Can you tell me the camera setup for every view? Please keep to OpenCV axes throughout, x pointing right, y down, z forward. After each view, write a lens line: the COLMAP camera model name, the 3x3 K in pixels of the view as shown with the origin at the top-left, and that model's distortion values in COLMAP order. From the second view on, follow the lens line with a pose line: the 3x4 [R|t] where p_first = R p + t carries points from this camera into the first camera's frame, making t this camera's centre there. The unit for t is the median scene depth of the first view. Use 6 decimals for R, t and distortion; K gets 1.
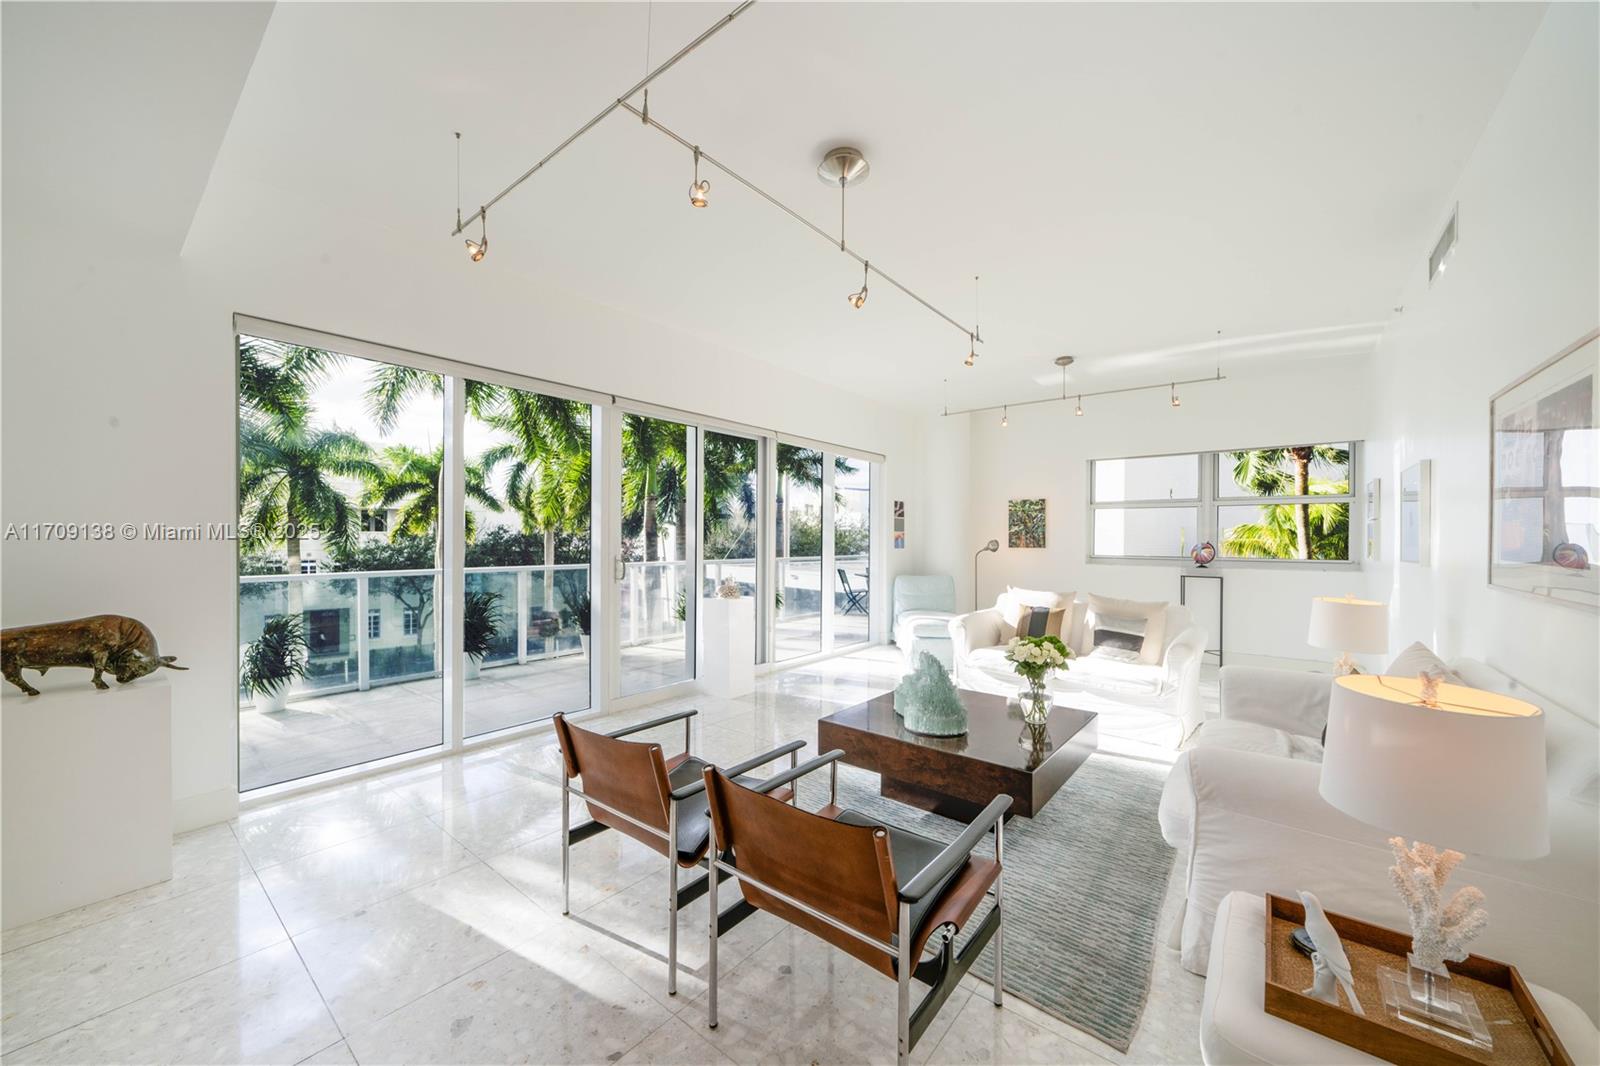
lens RADIAL K [[589.5, 0, 797.9], [0, 589.5, 541.5], [0, 0, 1]] dist [-0.001414, -0.000055]
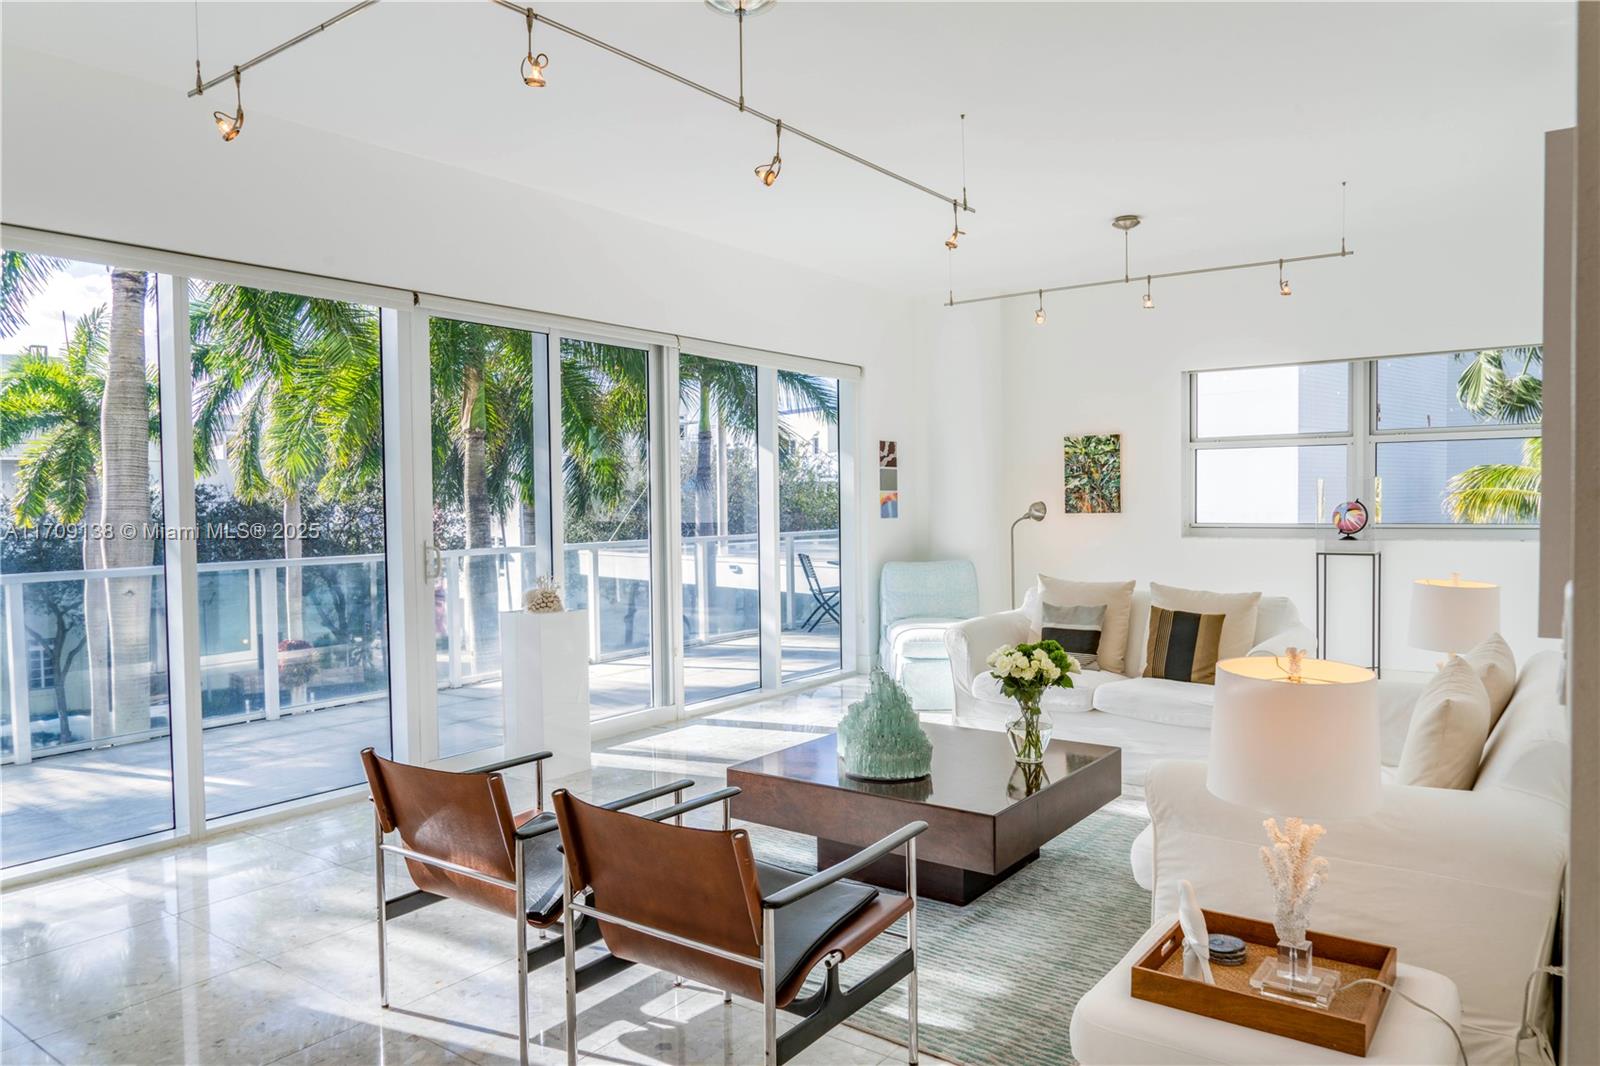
lens RADIAL K [[1070.6, 0, 800.0], [0, 1070.6, 533.0], [0, 0, 1]] dist [-0.019648, -0.000709]
pose [[0.998630, -0.020171, 0.048293, 0.041115], [0.018883, 0.999458, 0.026984, -0.007648], [-0.048811, -0.026035, 0.998469, -0.174073]]
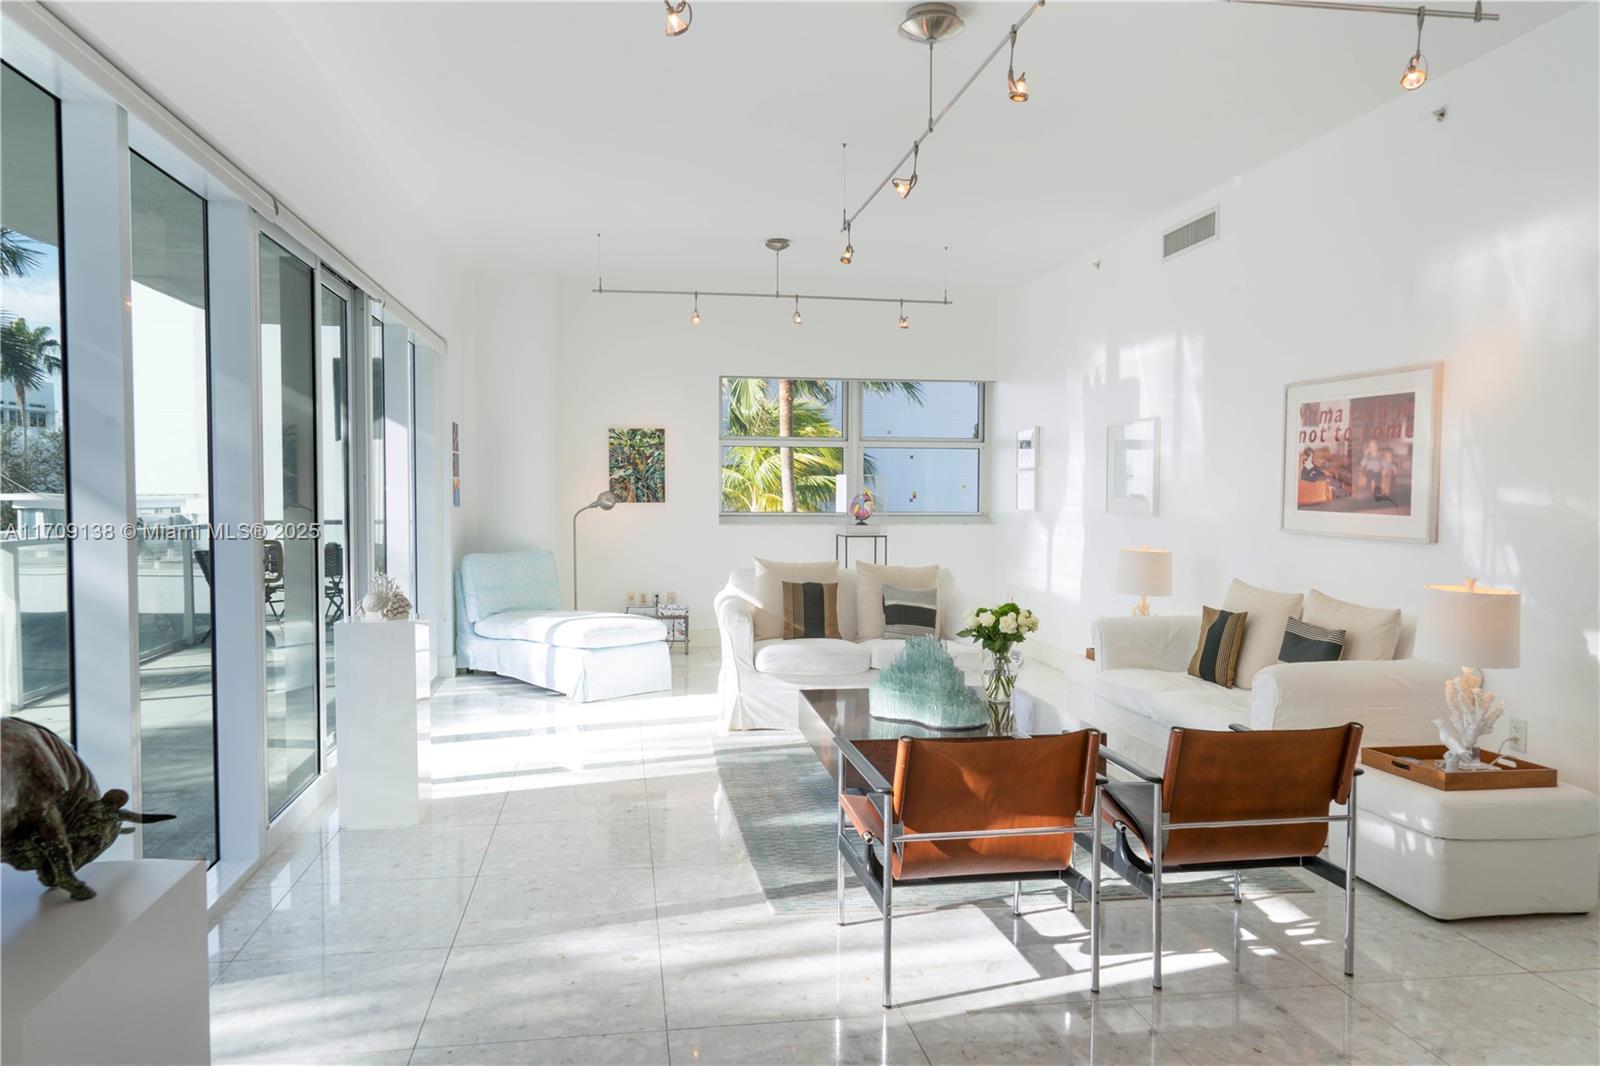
lens RADIAL K [[1107.2, 0, 800.0], [0, 1107.2, 533.0], [0, 0, 1]] dist [0.023844, 0.000394]
pose [[0.671439, -0.033594, 0.740298, -0.641237], [0.002814, 0.999080, 0.042785, -0.012301], [-0.741055, -0.026644, 0.670916, 0.067317]]
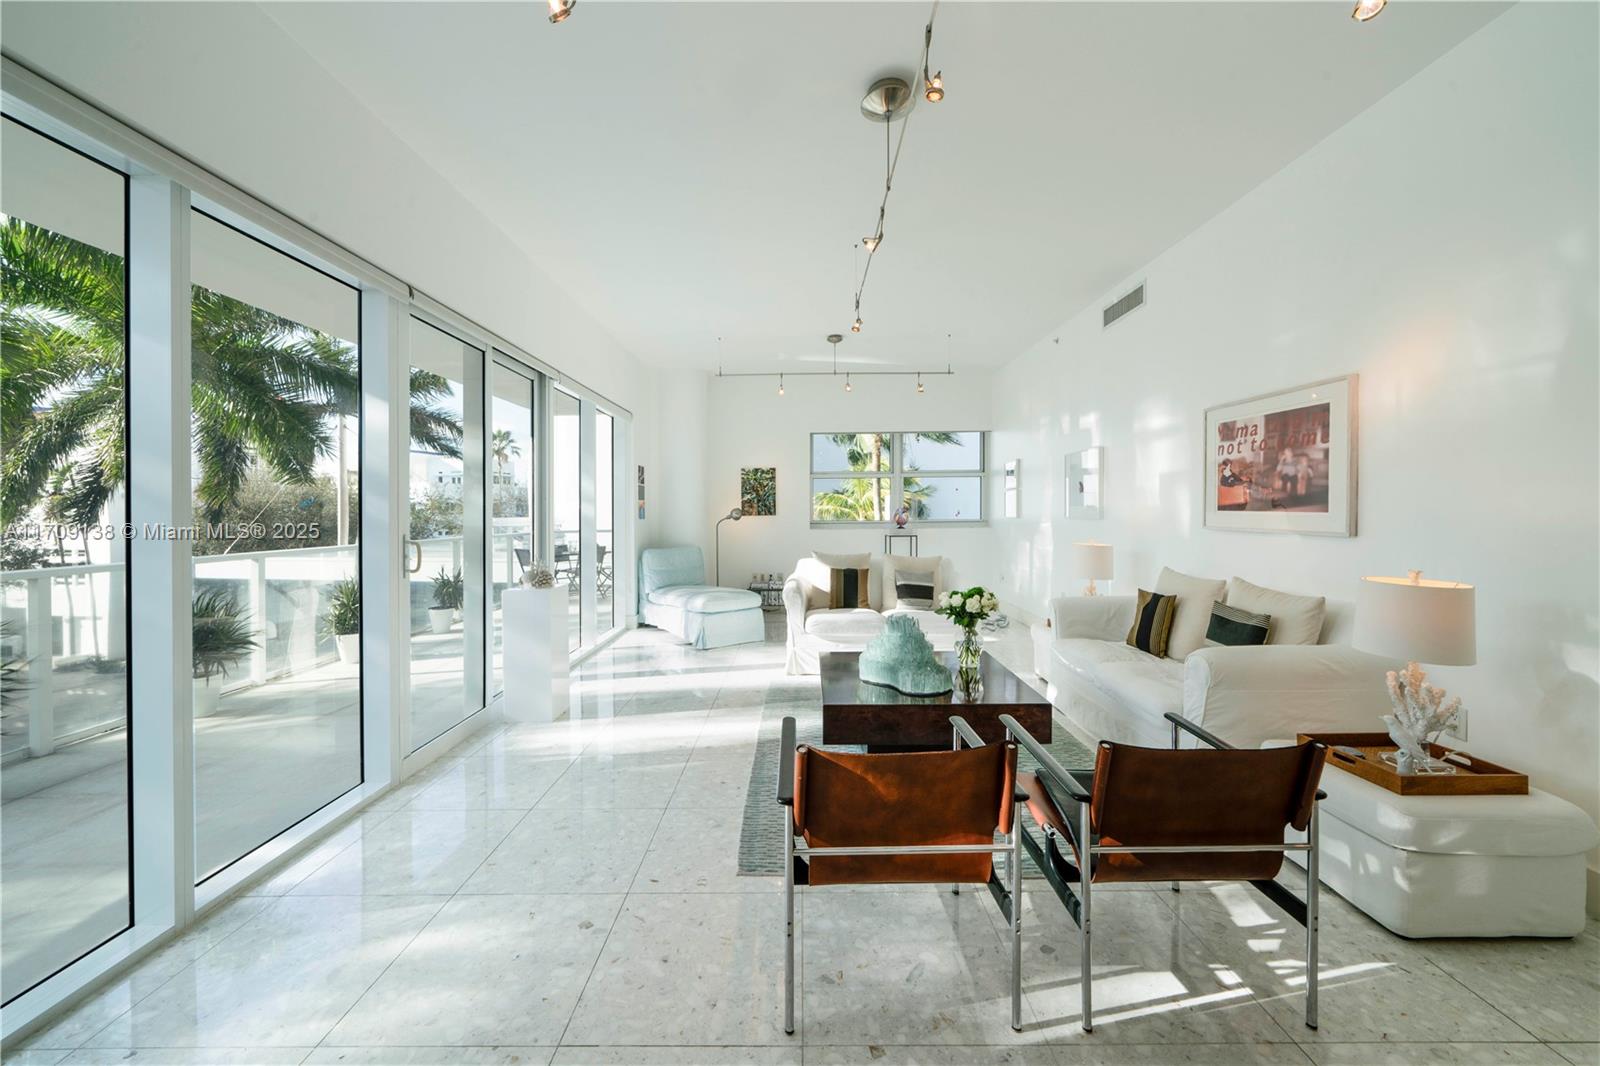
lens RADIAL K [[610.3, 0, 840.9], [0, 610.3, 532.0], [0, 0, 1]] dist [0.000544, 0.000010]
pose [[0.745108, -0.035227, 0.666012, -0.336884], [0.015220, 0.999242, 0.035825, 0.005310], [-0.666770, -0.016557, 0.745080, 0.190131]]
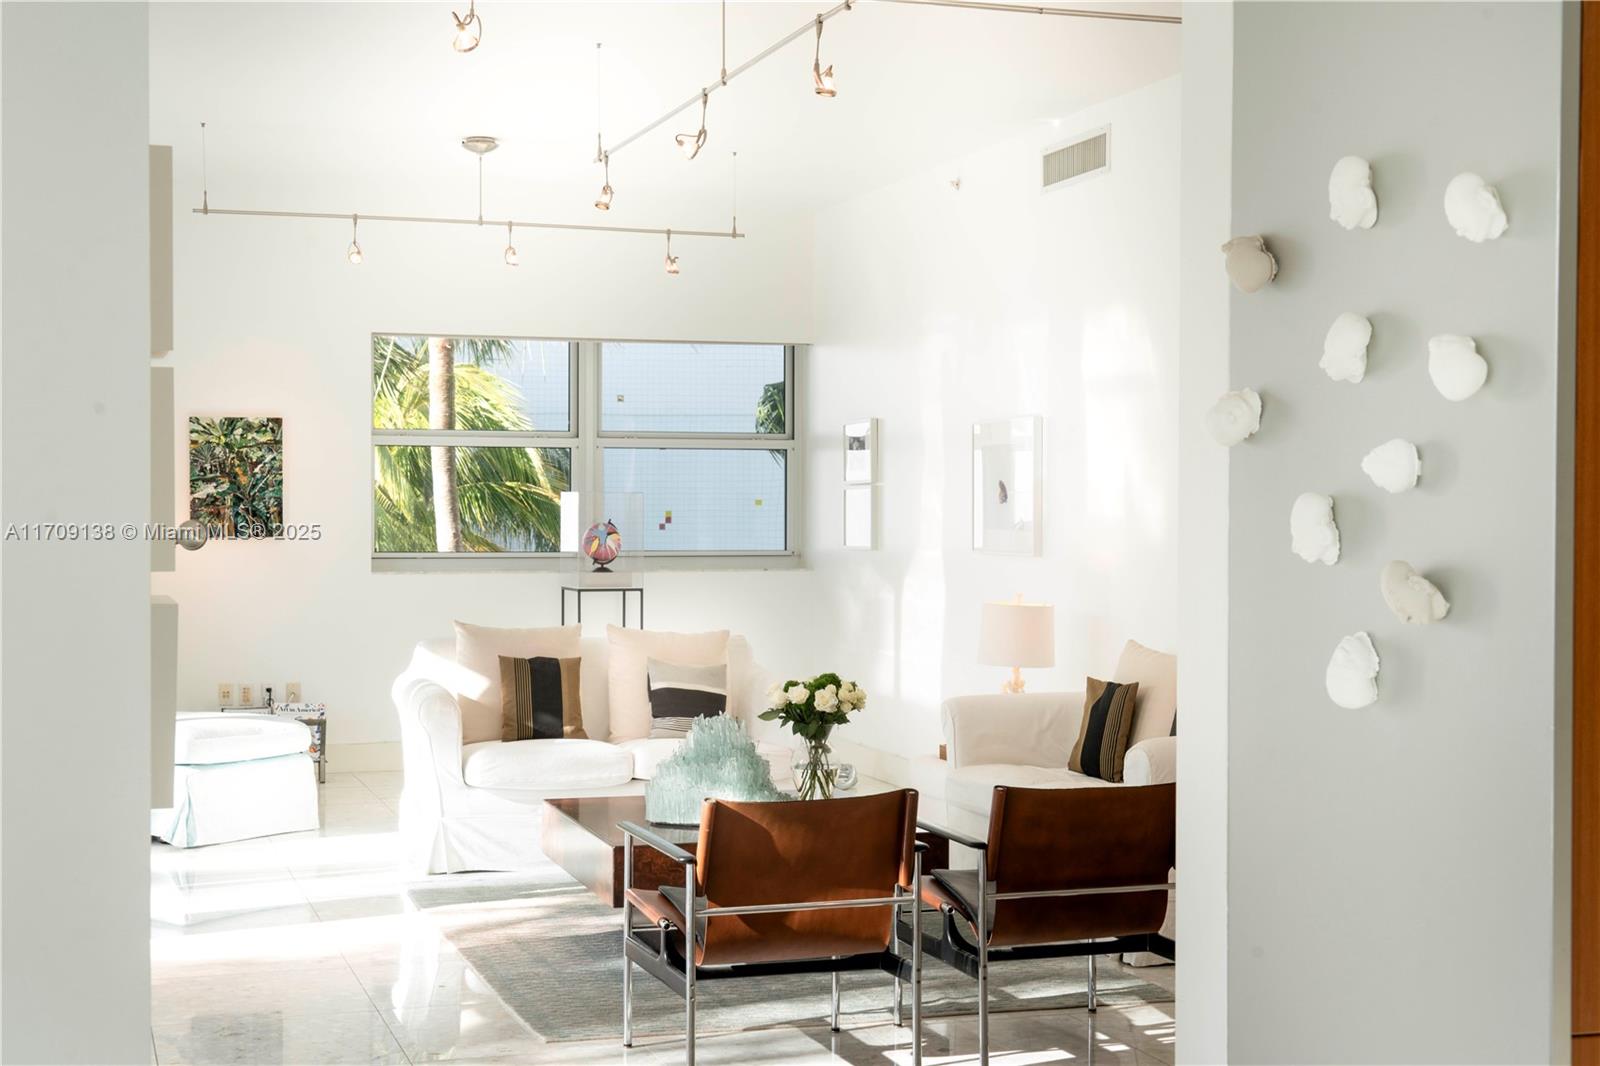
lens RADIAL K [[2183.6, 0, 797.9], [0, 2183.6, 527.8], [0, 0, 1]] dist [-0.028203, 0.010379]
pose [[0.540581, -0.014396, 0.841169, -1.041269], [0.003635, 0.999884, 0.014776, -0.026496], [-0.841284, -0.004930, 0.540570, -0.192905]]
